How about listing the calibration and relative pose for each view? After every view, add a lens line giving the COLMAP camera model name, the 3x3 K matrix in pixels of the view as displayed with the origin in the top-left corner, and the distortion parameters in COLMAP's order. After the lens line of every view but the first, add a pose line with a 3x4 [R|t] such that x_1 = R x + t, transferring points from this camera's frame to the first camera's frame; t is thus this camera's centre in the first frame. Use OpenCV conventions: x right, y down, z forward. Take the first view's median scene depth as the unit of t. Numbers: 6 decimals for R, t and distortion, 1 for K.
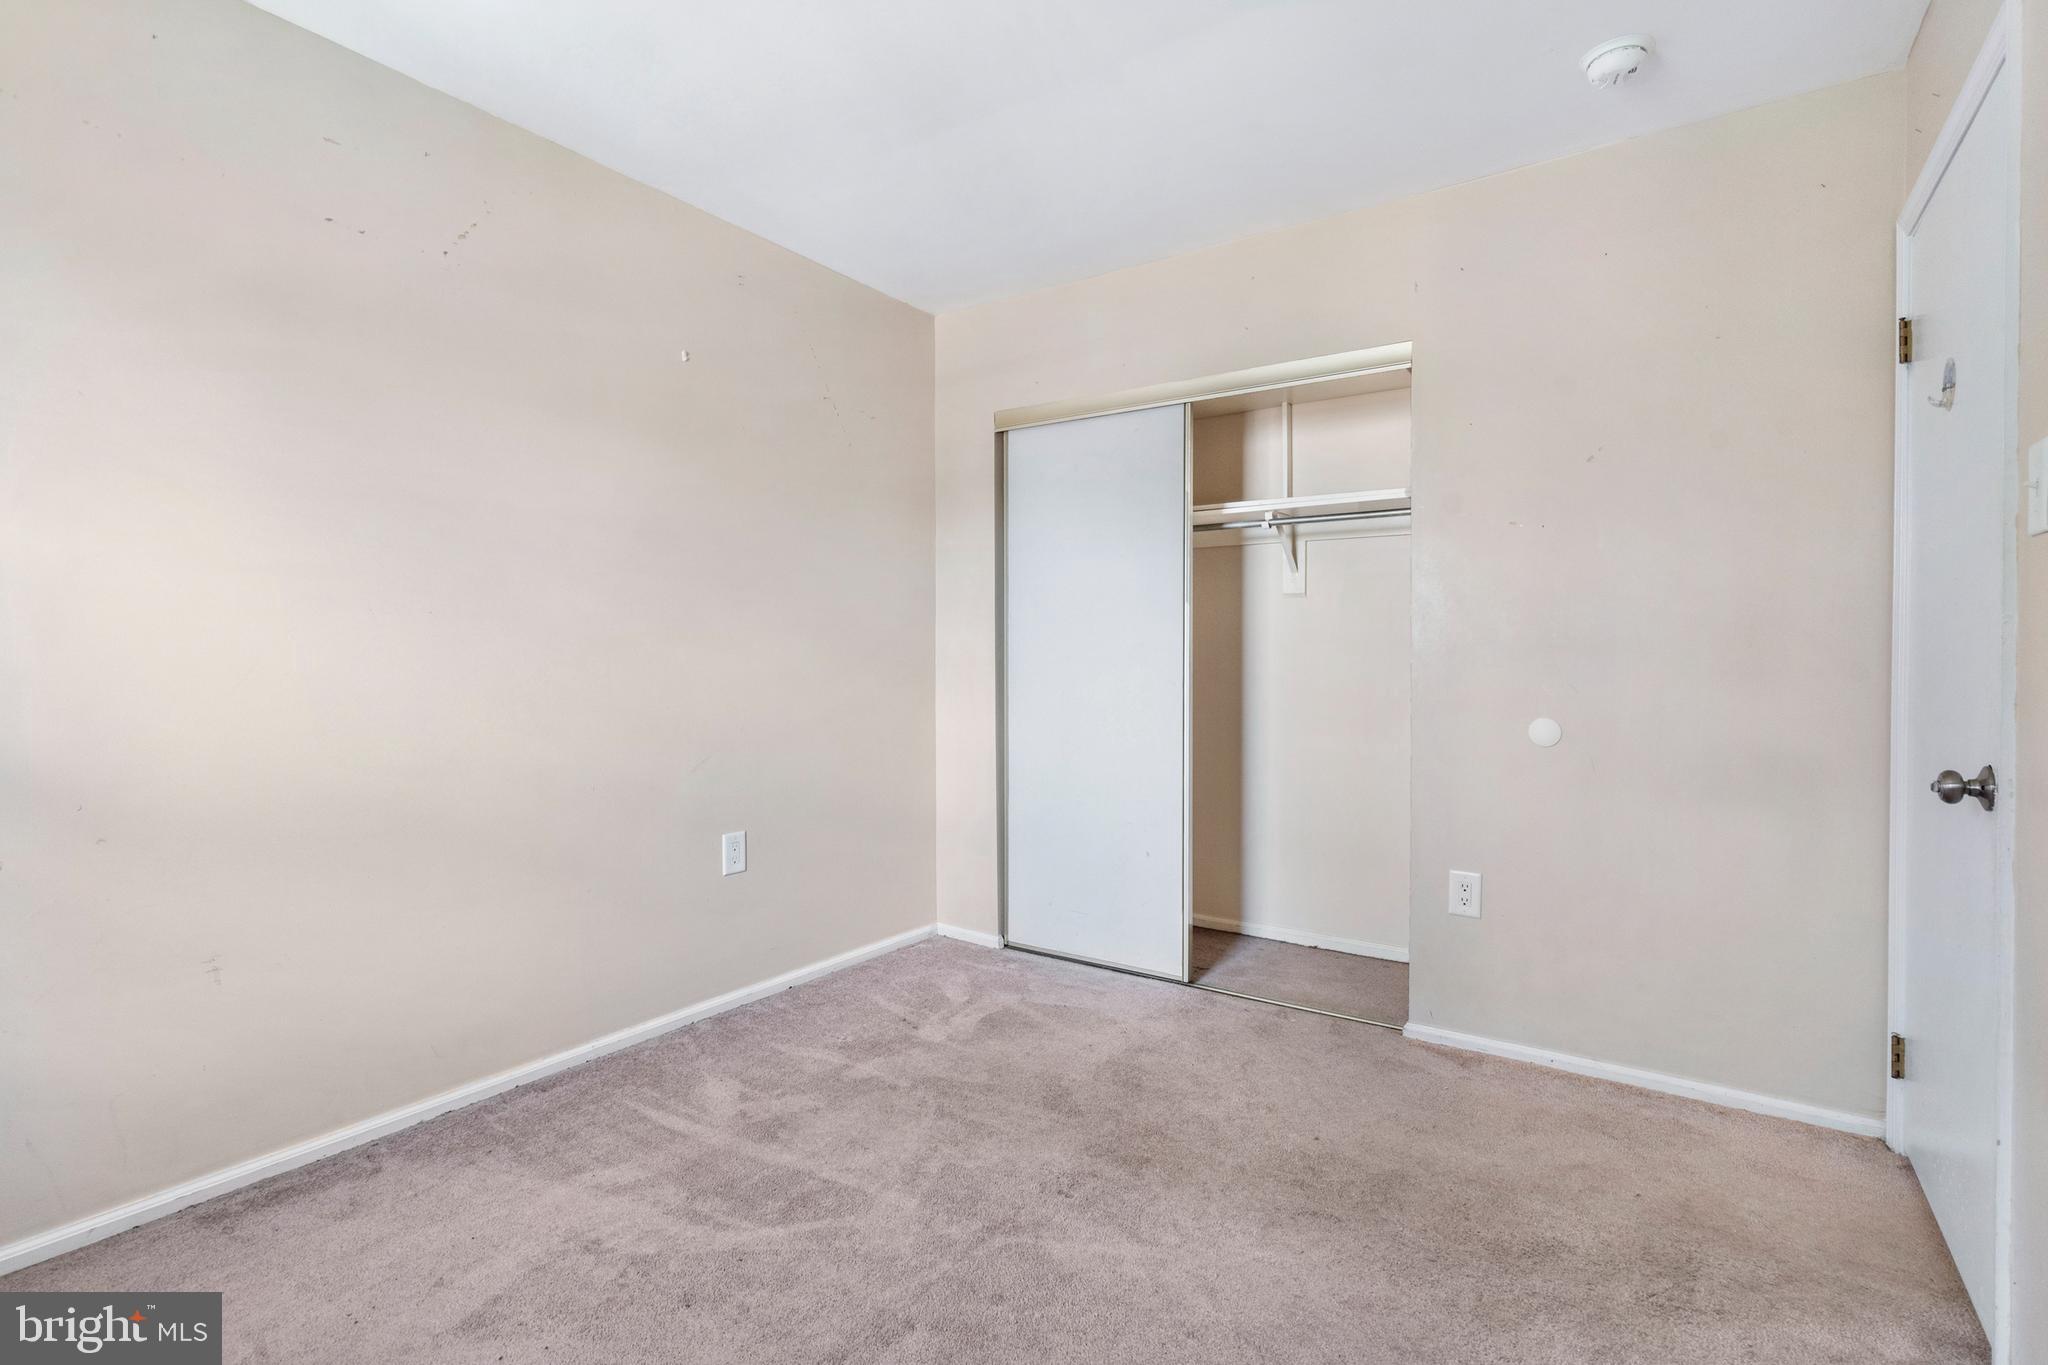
lens RADIAL K [[940.4, 0, 1024.0], [0, 940.4, 682.5], [0, 0, 1]] dist [0.001363, 0.000299]
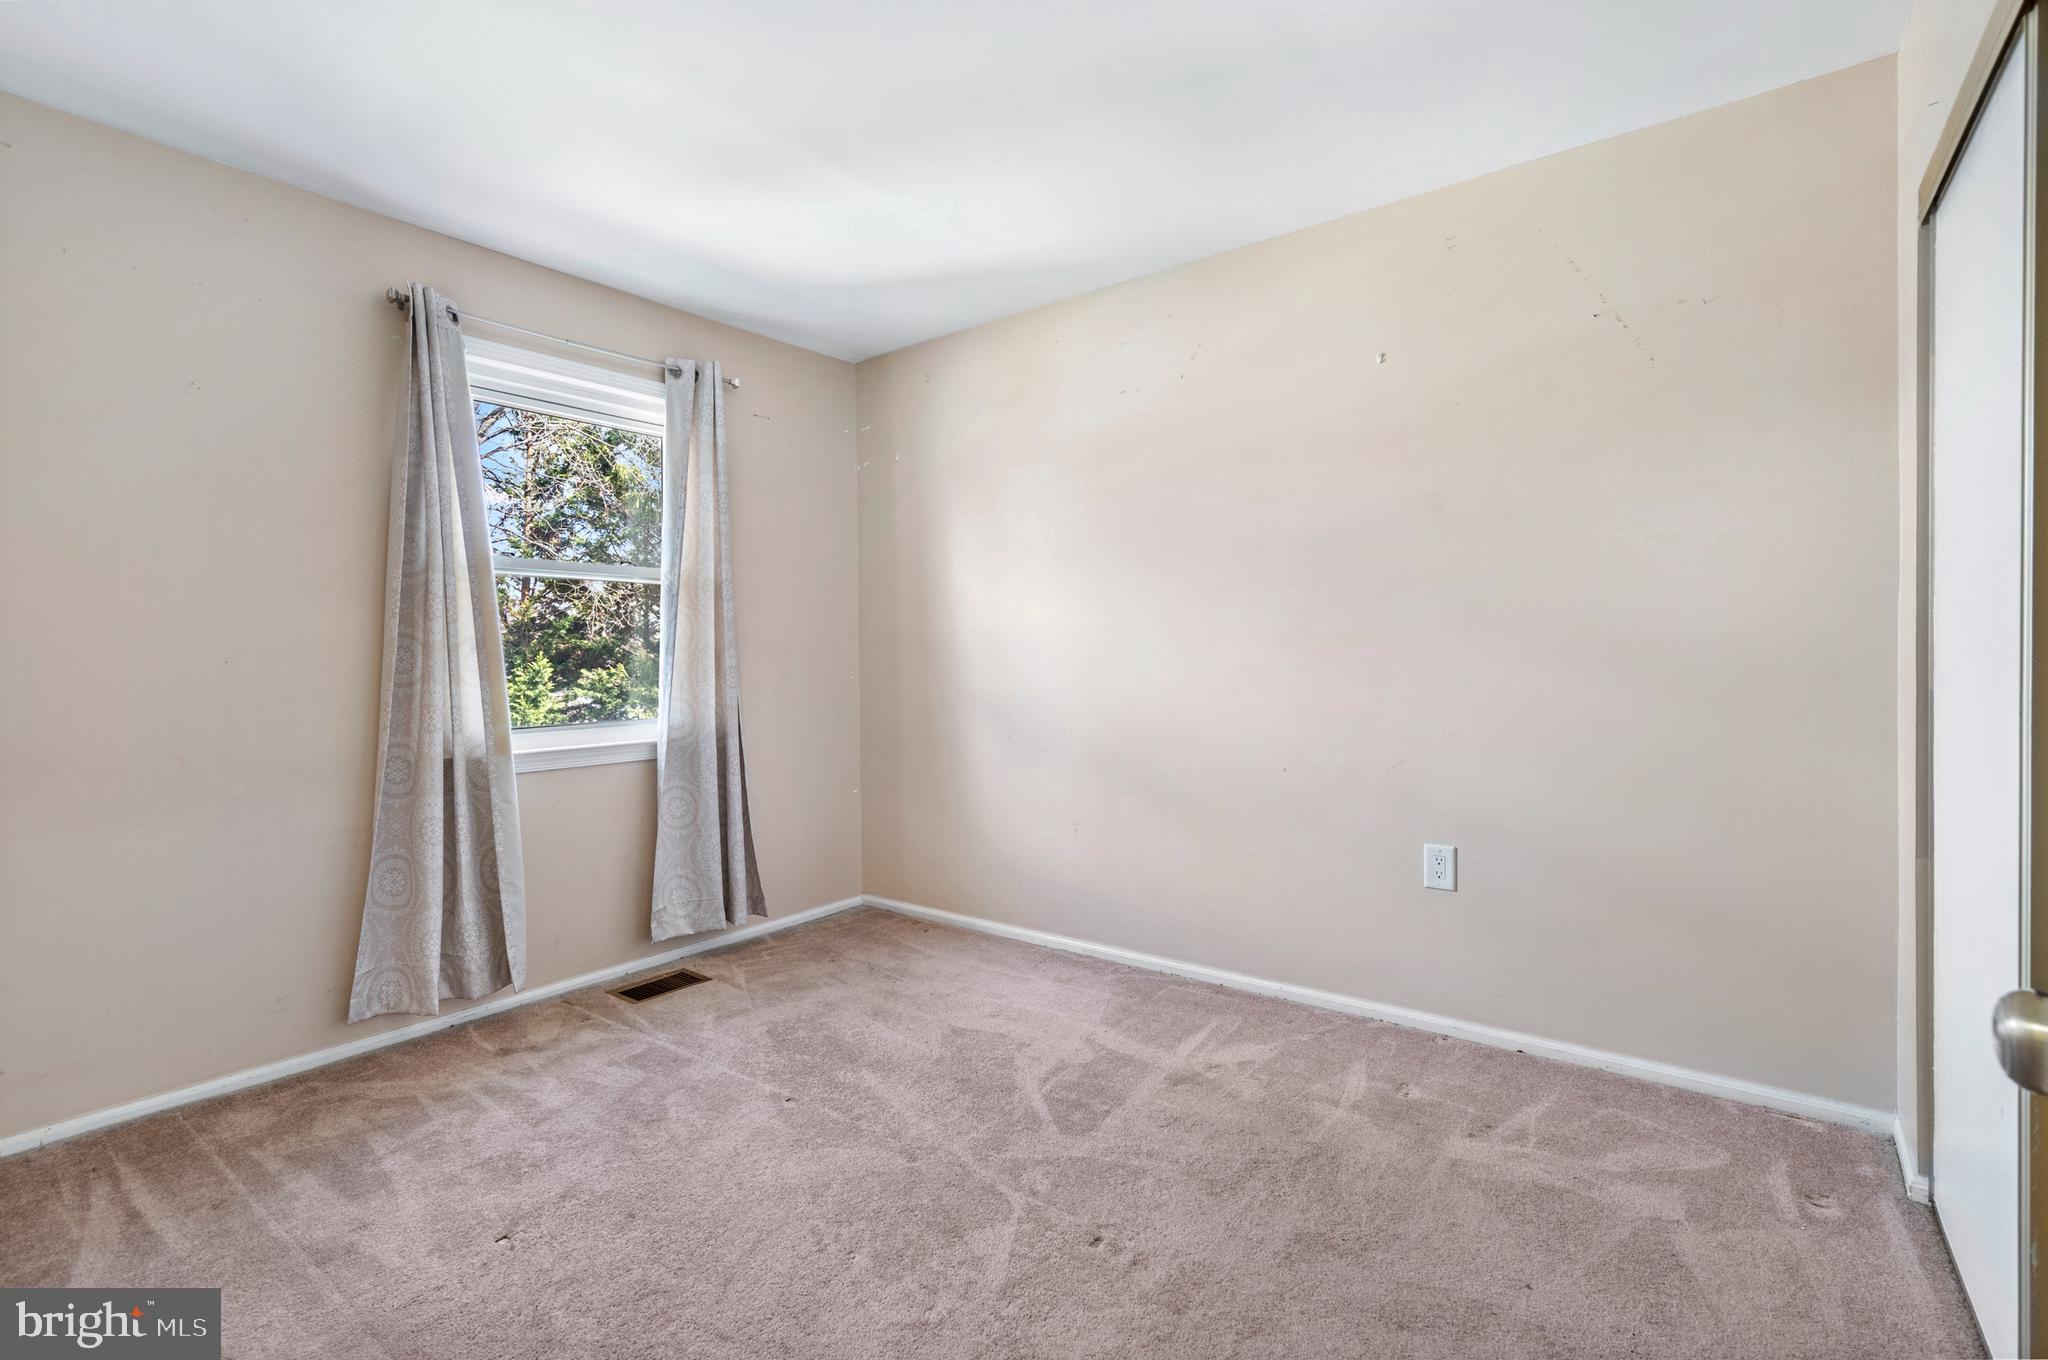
lens RADIAL K [[941.9, 0, 1034.9], [0, 941.9, 662.6], [0, 0, 1]] dist [-0.001428, -0.000142]
pose [[-0.046698, -0.001262, -0.998908, 0.825862], [-0.014835, 0.999890, -0.000570, -0.016291], [0.998799, 0.014792, -0.046711, 0.834184]]
